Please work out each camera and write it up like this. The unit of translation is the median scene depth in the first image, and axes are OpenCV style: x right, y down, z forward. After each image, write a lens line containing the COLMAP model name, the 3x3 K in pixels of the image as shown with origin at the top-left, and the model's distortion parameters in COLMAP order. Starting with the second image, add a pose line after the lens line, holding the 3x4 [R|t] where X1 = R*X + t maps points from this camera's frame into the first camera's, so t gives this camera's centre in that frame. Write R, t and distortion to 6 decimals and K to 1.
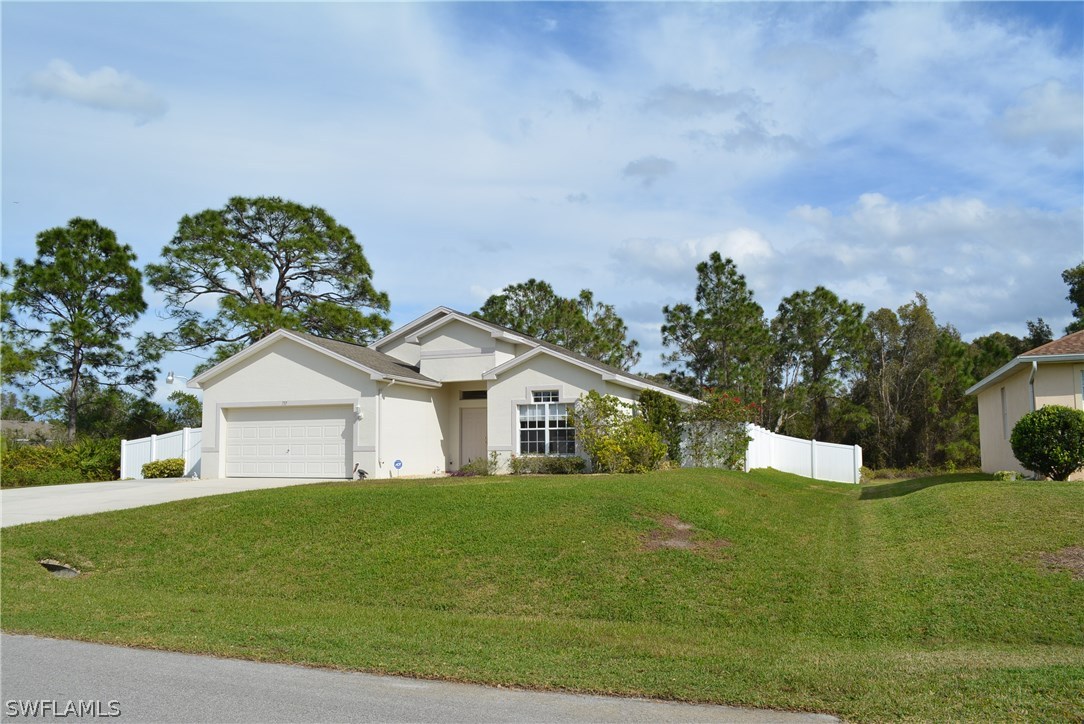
lens RADIAL K [[893.0, 0, 542.0], [0, 893.0, 362.0], [0, 0, 1]] dist [-0.047808, 0.005234]
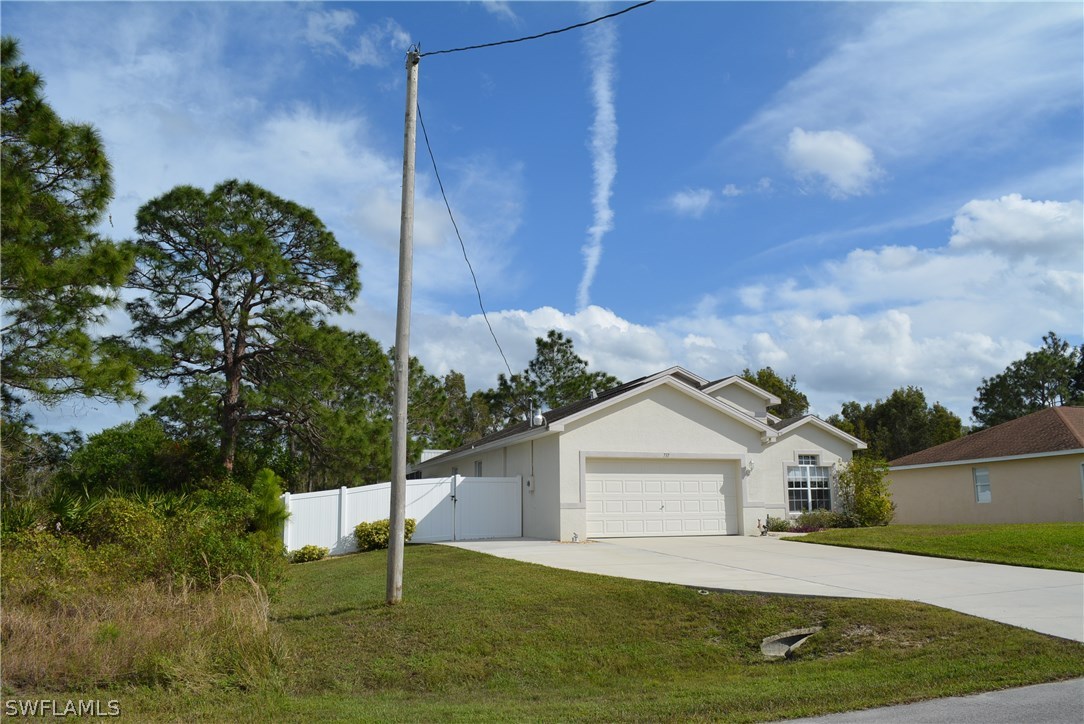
lens RADIAL K [[850.4, 0, 542.0], [0, 850.4, 362.0], [0, 0, 1]] dist [-0.089606, 0.001525]
pose [[0.765301, 0.119613, 0.632461, -0.940432], [-0.062076, 0.991717, -0.112442, 0.056447], [-0.640672, 0.046792, 0.766387, 0.394504]]
